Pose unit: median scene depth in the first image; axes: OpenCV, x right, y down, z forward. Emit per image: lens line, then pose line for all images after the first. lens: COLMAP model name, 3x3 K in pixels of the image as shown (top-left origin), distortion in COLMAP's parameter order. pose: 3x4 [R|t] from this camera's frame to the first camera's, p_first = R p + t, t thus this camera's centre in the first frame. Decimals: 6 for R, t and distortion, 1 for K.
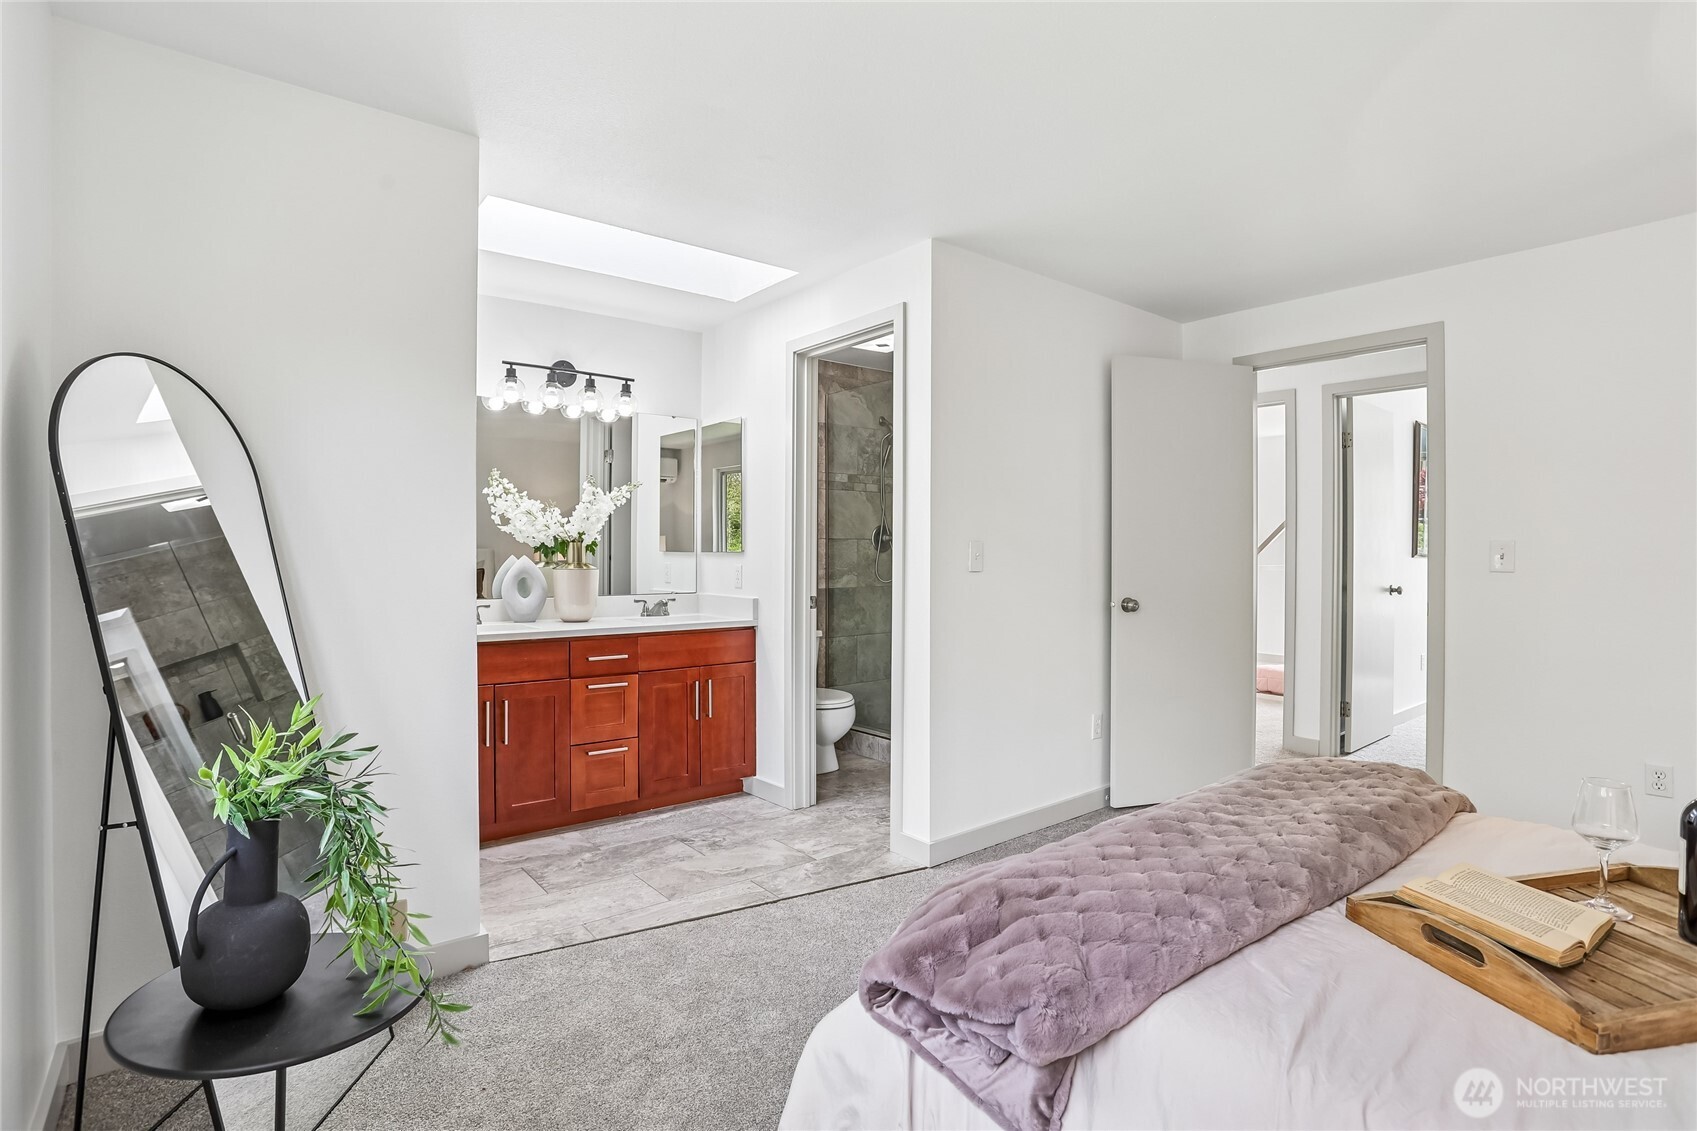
lens RADIAL K [[828.9, 0, 844.4], [0, 828.9, 561.6], [0, 0, 1]] dist [-0.041960, -0.000235]
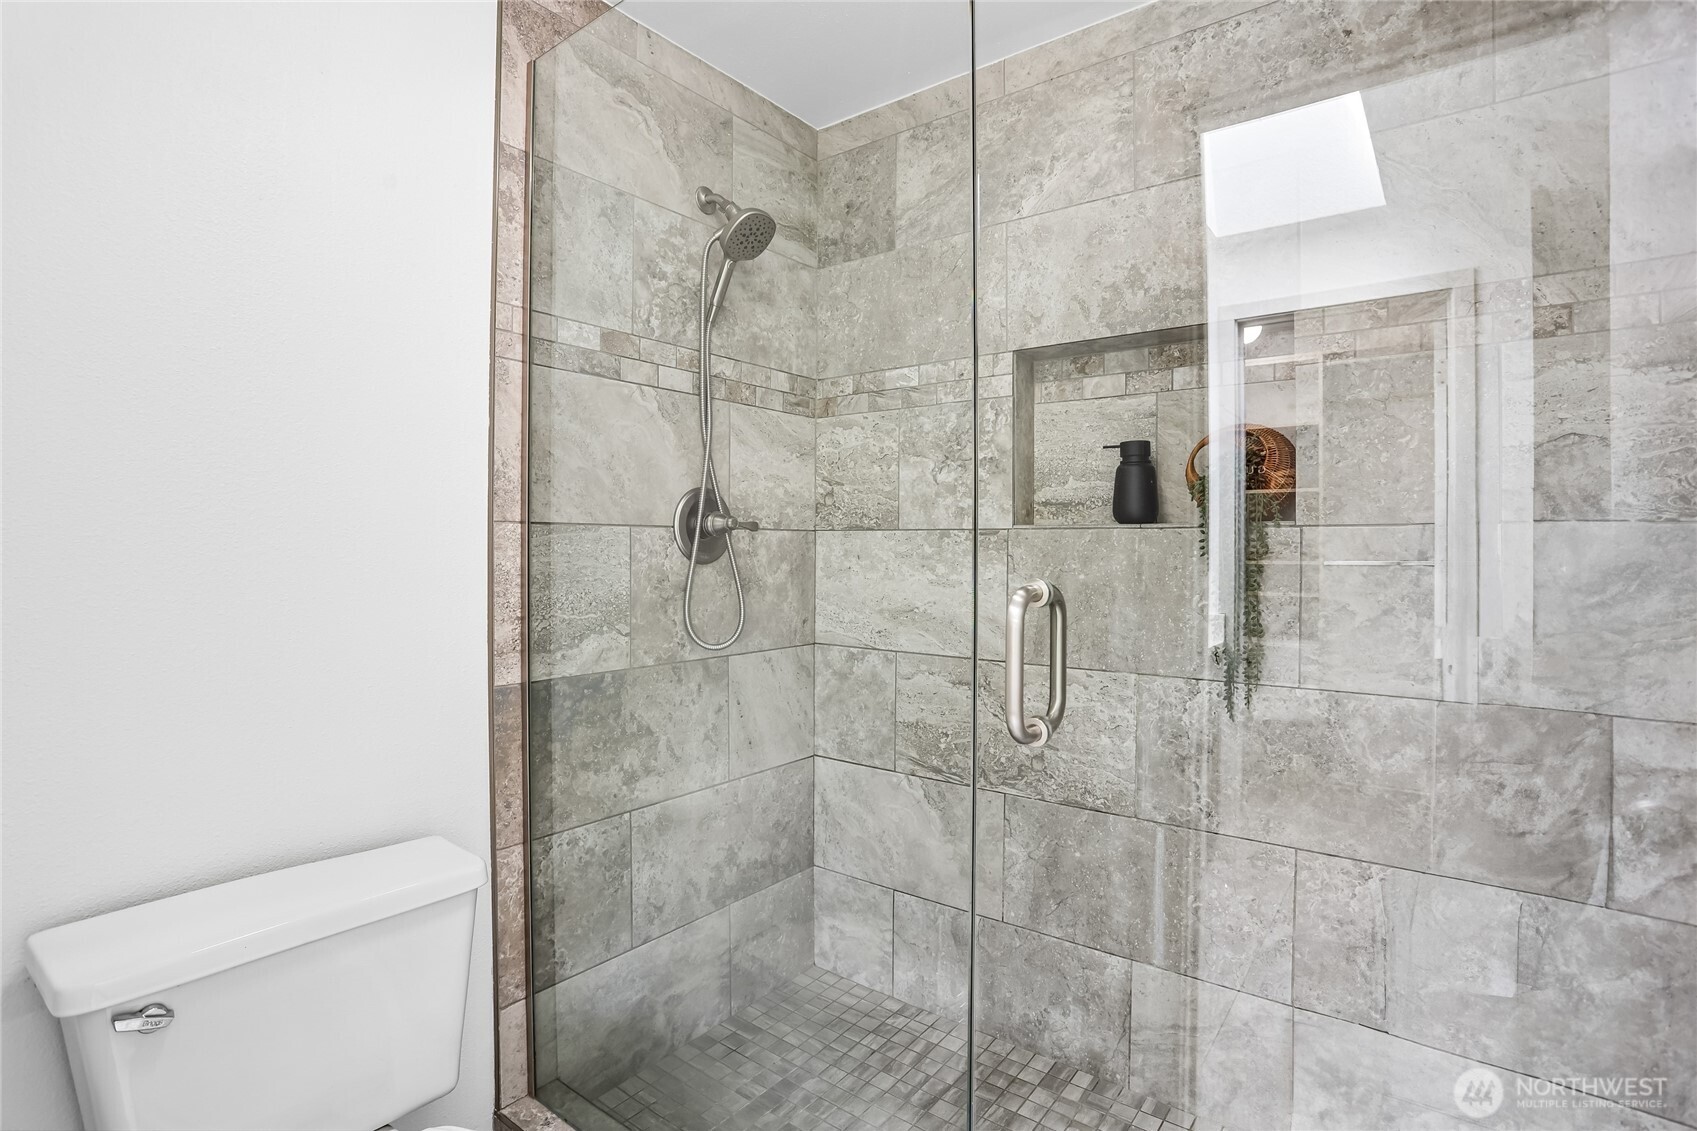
lens RADIAL K [[828.9, 0, 854.4], [0, 828.9, 560.7], [0, 0, 1]] dist [-0.041960, -0.000235]
pose [[0.972340, 0.001498, 0.233567, 0.026069], [-0.001354, 0.999999, -0.000780, -0.012817], [-0.233568, 0.000442, 0.972340, 0.663299]]
